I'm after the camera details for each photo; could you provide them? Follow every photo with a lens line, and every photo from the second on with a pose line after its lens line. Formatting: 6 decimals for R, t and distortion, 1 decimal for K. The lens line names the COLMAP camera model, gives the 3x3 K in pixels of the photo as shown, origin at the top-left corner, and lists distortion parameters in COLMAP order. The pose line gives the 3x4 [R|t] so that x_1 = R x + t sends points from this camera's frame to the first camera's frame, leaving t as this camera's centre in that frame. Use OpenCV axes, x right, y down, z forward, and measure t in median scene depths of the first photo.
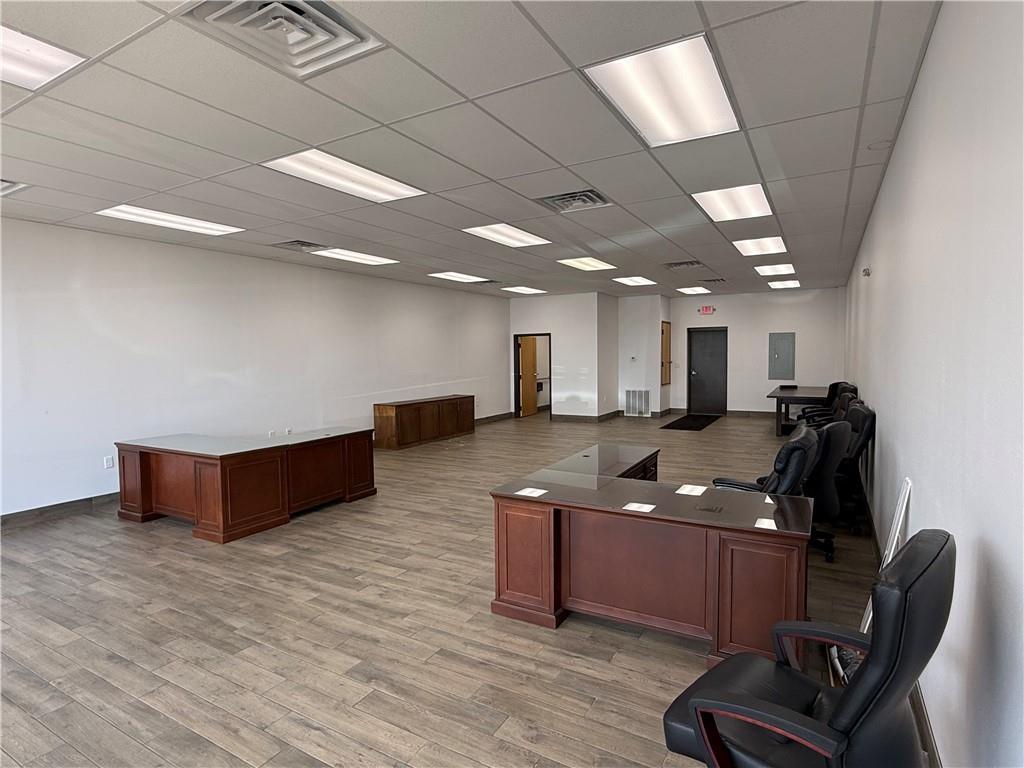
lens RADIAL K [[538.4, 0, 511.4], [0, 538.4, 381.6], [0, 0, 1]] dist [-0.001039, 0.000904]
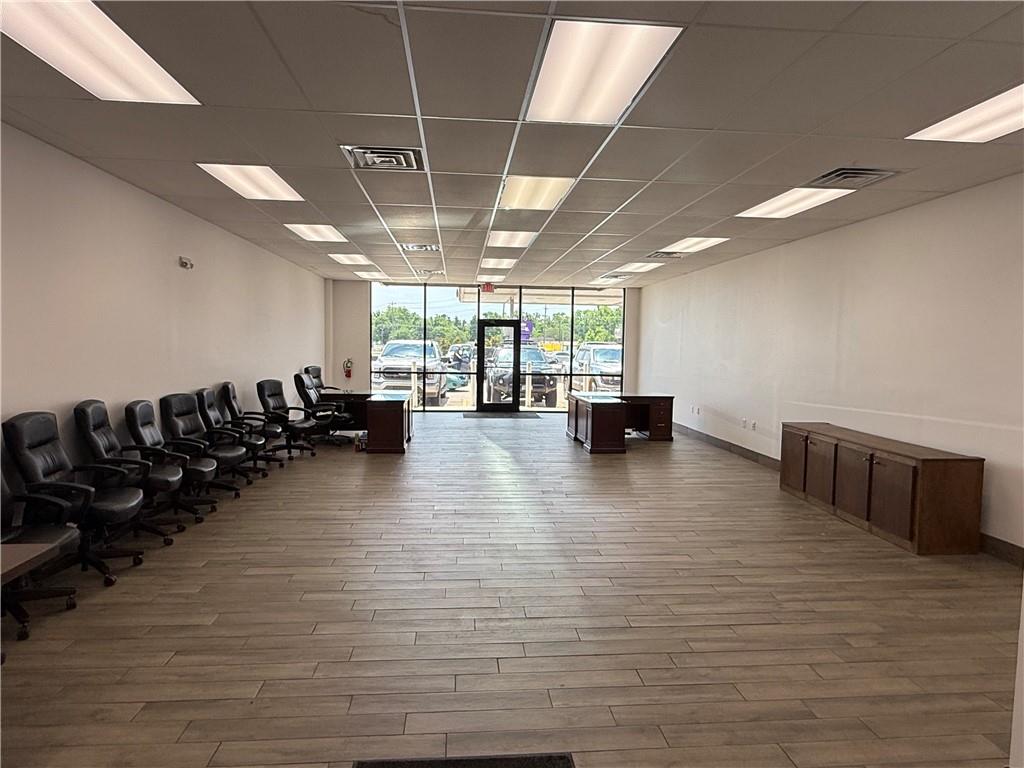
lens RADIAL K [[625.1, 0, 514.6], [0, 625.1, 388.2], [0, 0, 1]] dist [0.048618, 0.001179]
pose [[0.818069, -0.006240, 0.575086, -1.411505], [-0.002513, 0.999893, 0.014425, -0.004361], [-0.575114, -0.013246, 0.817966, 0.494587]]
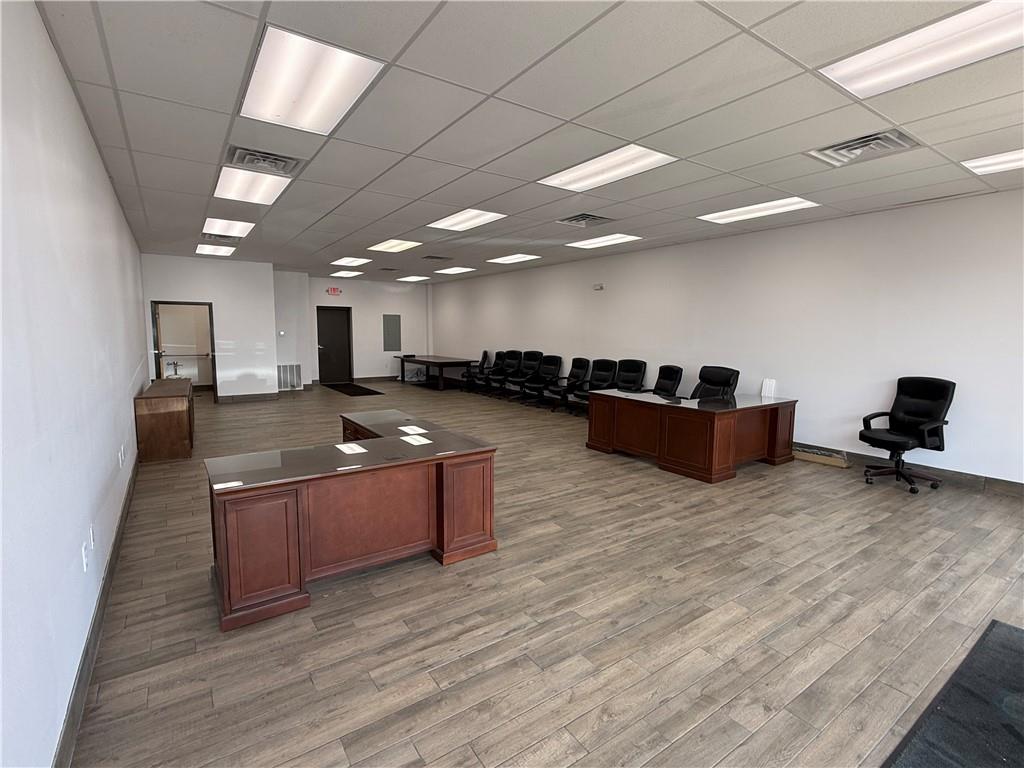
lens RADIAL K [[487.3, 0, 506.2], [0, 487.3, 377.1], [0, 0, 1]] dist [-0.005285, 0.000720]
pose [[0.439588, -0.068559, 0.895579, -1.306550], [0.031266, 0.997646, 0.061026, -0.011972], [-0.897655, 0.001175, 0.440697, 0.718277]]
